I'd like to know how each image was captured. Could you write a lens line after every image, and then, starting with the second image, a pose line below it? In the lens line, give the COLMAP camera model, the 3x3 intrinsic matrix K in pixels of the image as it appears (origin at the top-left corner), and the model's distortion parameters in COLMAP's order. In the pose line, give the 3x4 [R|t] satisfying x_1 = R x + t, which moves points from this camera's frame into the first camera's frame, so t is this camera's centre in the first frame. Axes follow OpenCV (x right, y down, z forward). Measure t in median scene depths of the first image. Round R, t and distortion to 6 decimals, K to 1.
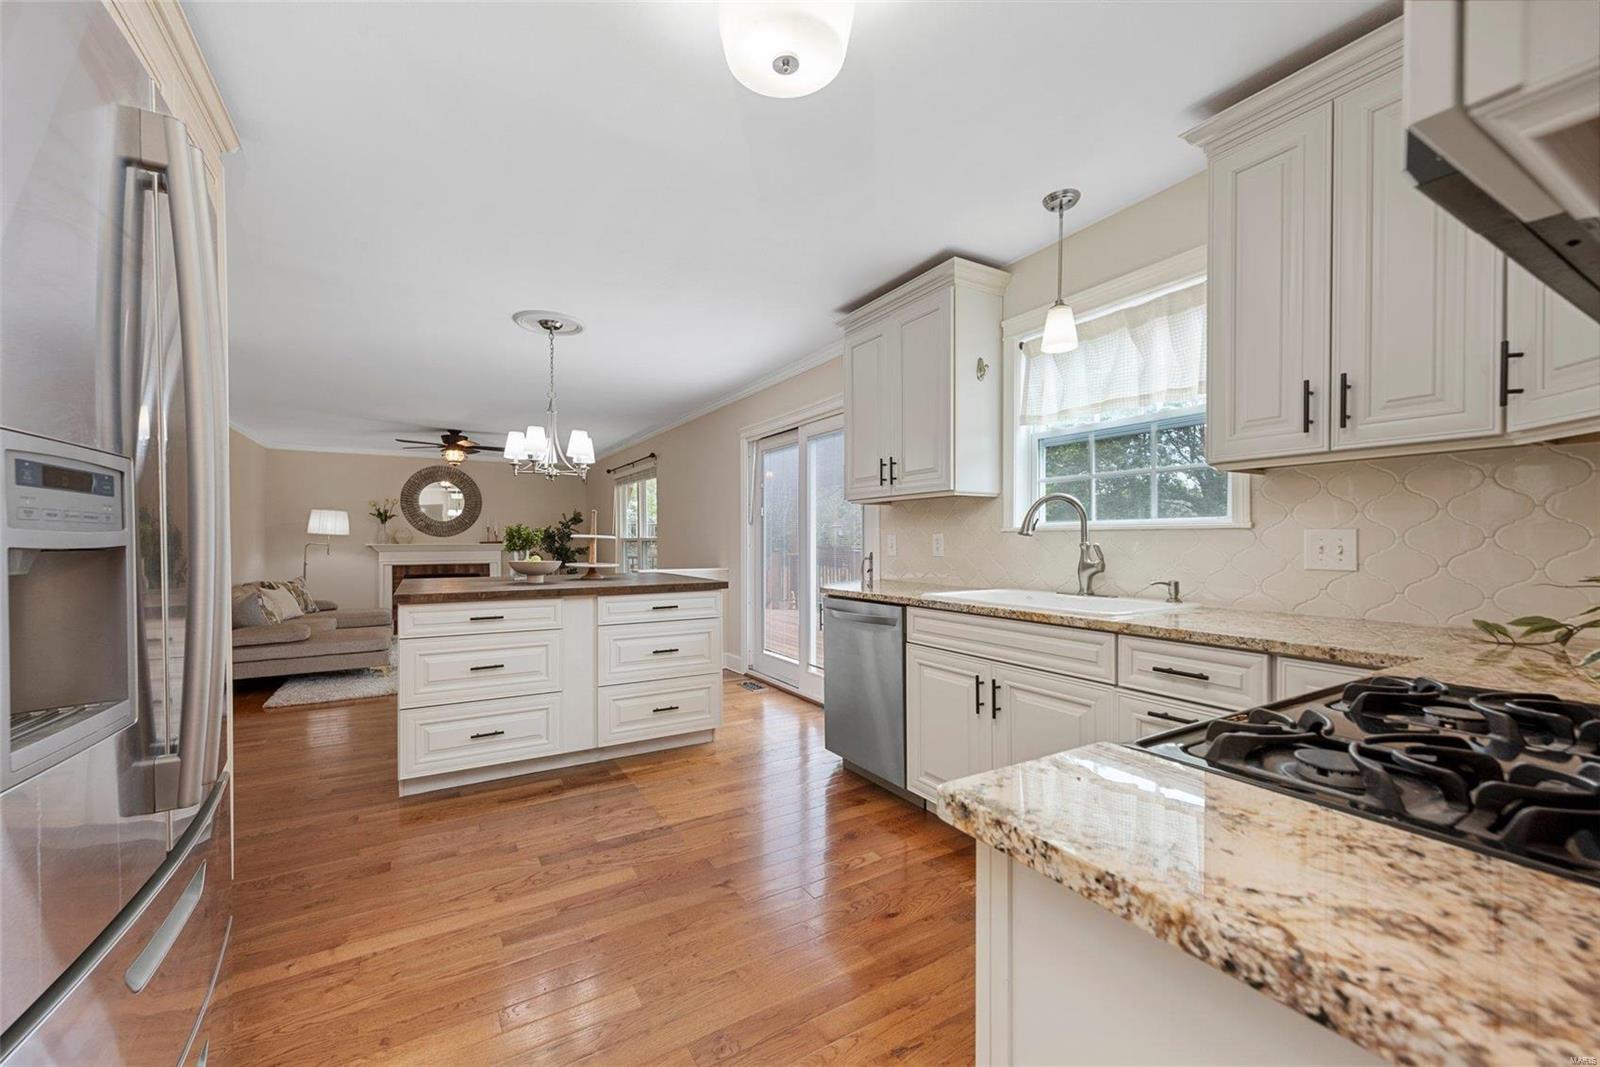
lens RADIAL K [[629.8, 0, 790.4], [0, 629.8, 546.0], [0, 0, 1]] dist [0.019784, -0.008622]
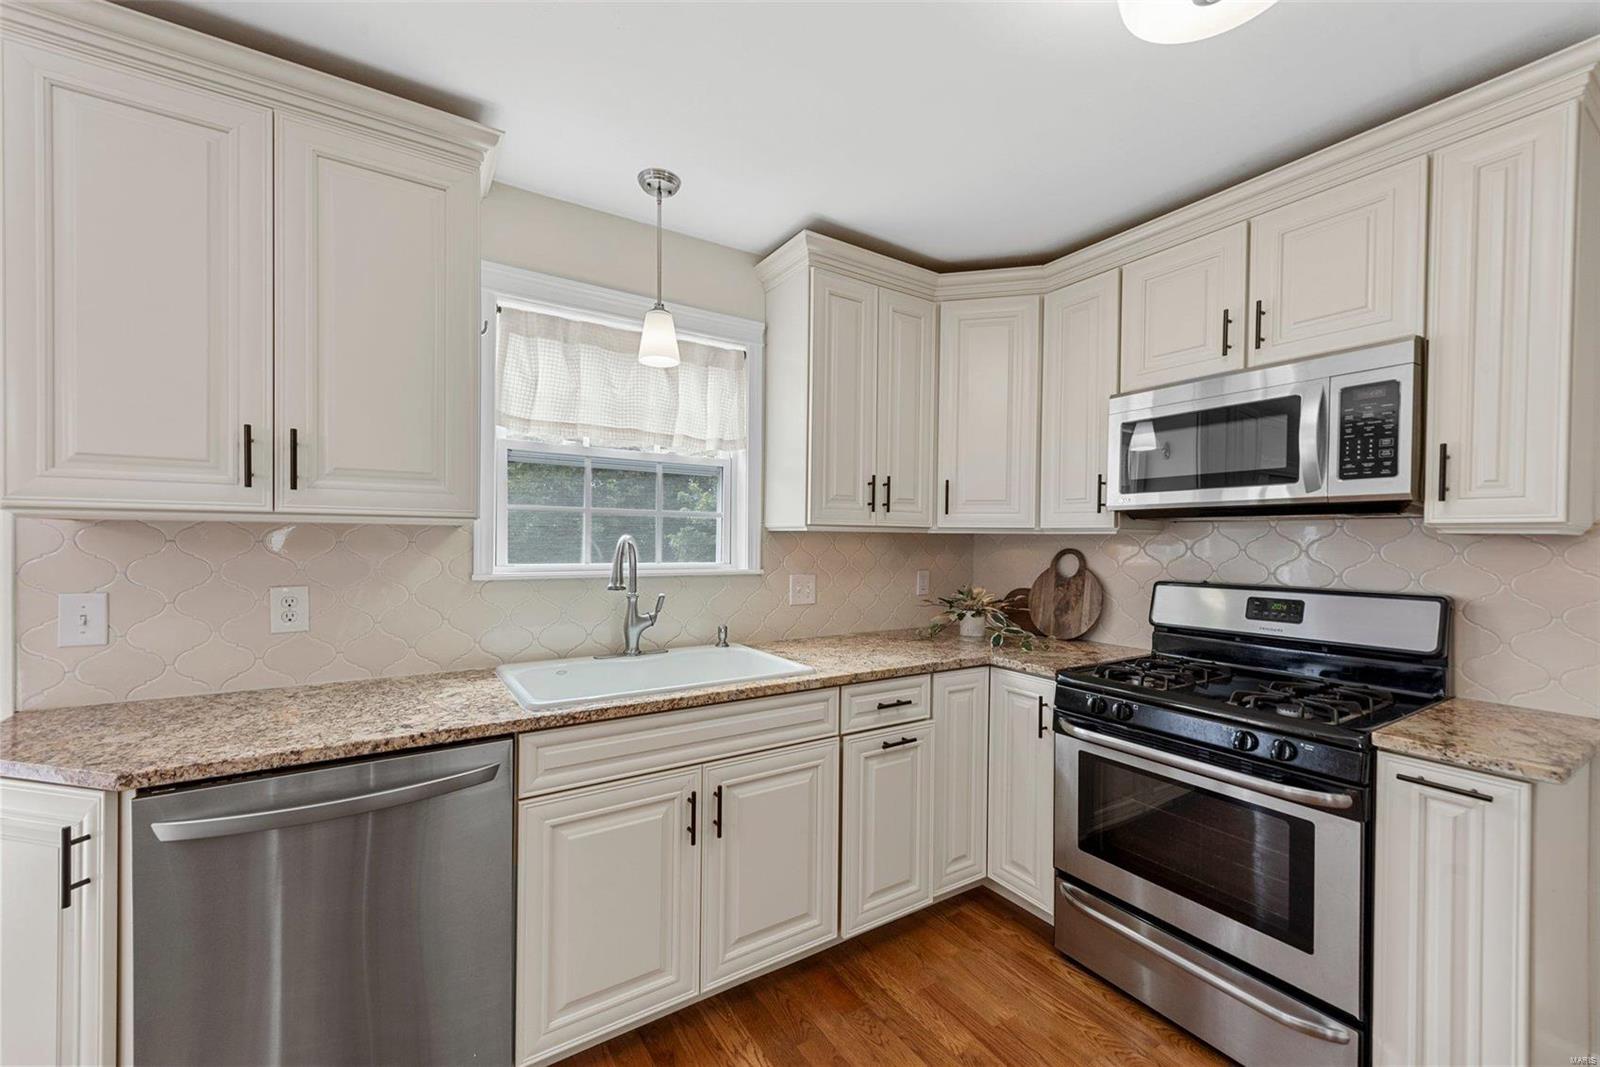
lens RADIAL K [[629.8, 0, 790.4], [0, 629.8, 546.0], [0, 0, 1]] dist [0.019784, -0.008622]
pose [[-0.039544, -0.008435, 0.999182, -0.377224], [-0.000594, 0.999964, 0.008418, -0.073461], [-0.999218, -0.000261, -0.039547, 0.798059]]
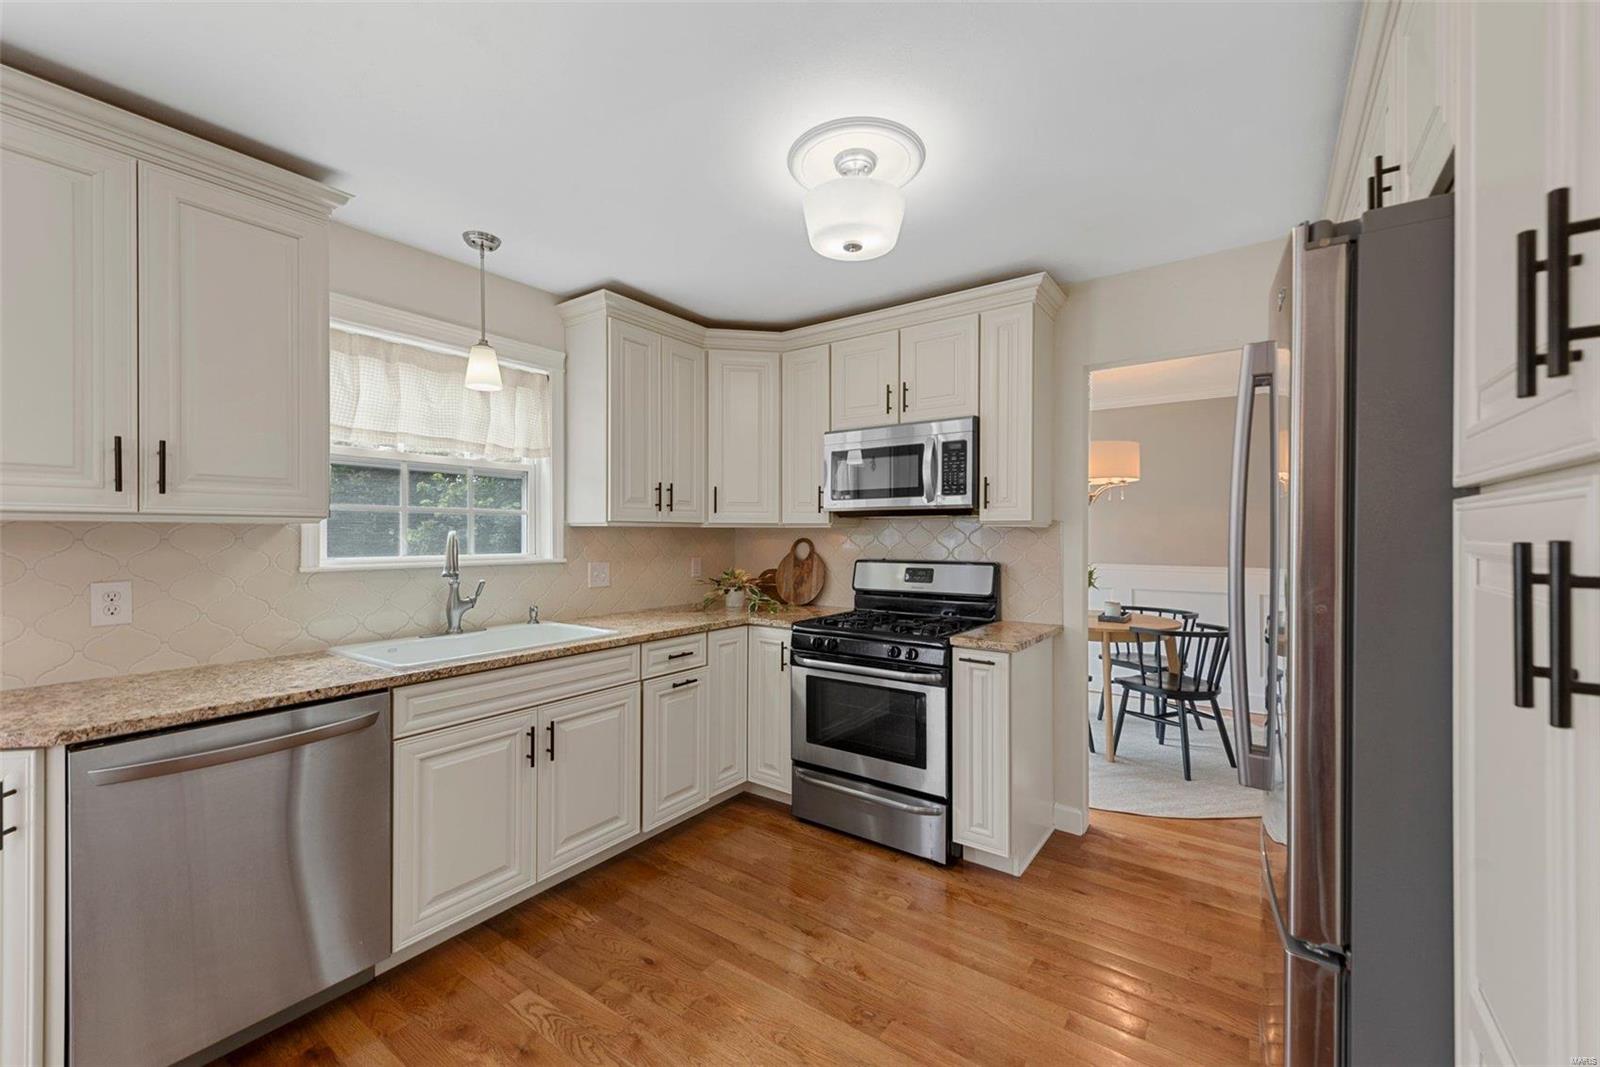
lens RADIAL K [[643.5, 0, 800.0], [0, 643.5, 533.5], [0, 0, 1]] dist [0.021896, 0.000044]
pose [[-0.414958, 0.001989, 0.909838, -0.660567], [0.008449, 0.999963, 0.001668, -0.073489], [-0.909801, 0.008380, -0.414959, 0.900595]]
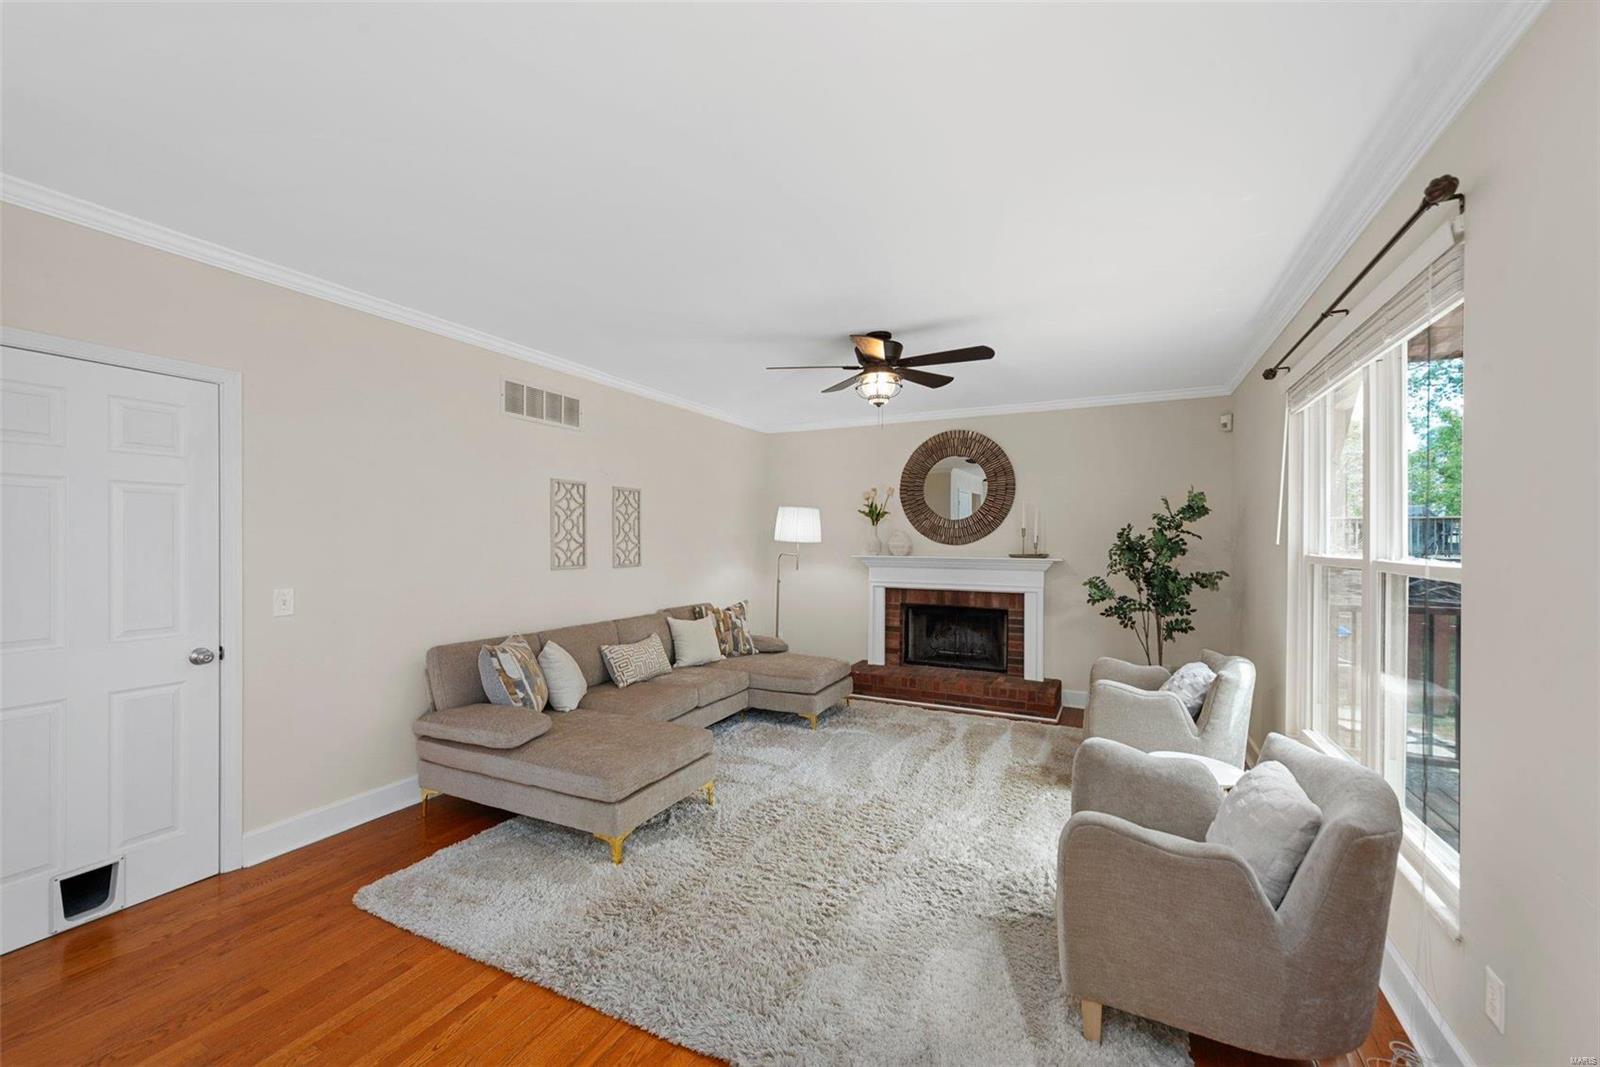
lens RADIAL K [[642.7, 0, 794.6], [0, 642.7, 548.7], [0, 0, 1]] dist [0.018830, -0.004251]
pose [[0.555441, 0.013966, -0.831439, -0.449809], [-0.013943, 0.999875, 0.007481, -0.051951], [0.831439, 0.007437, 0.555566, 2.024949]]
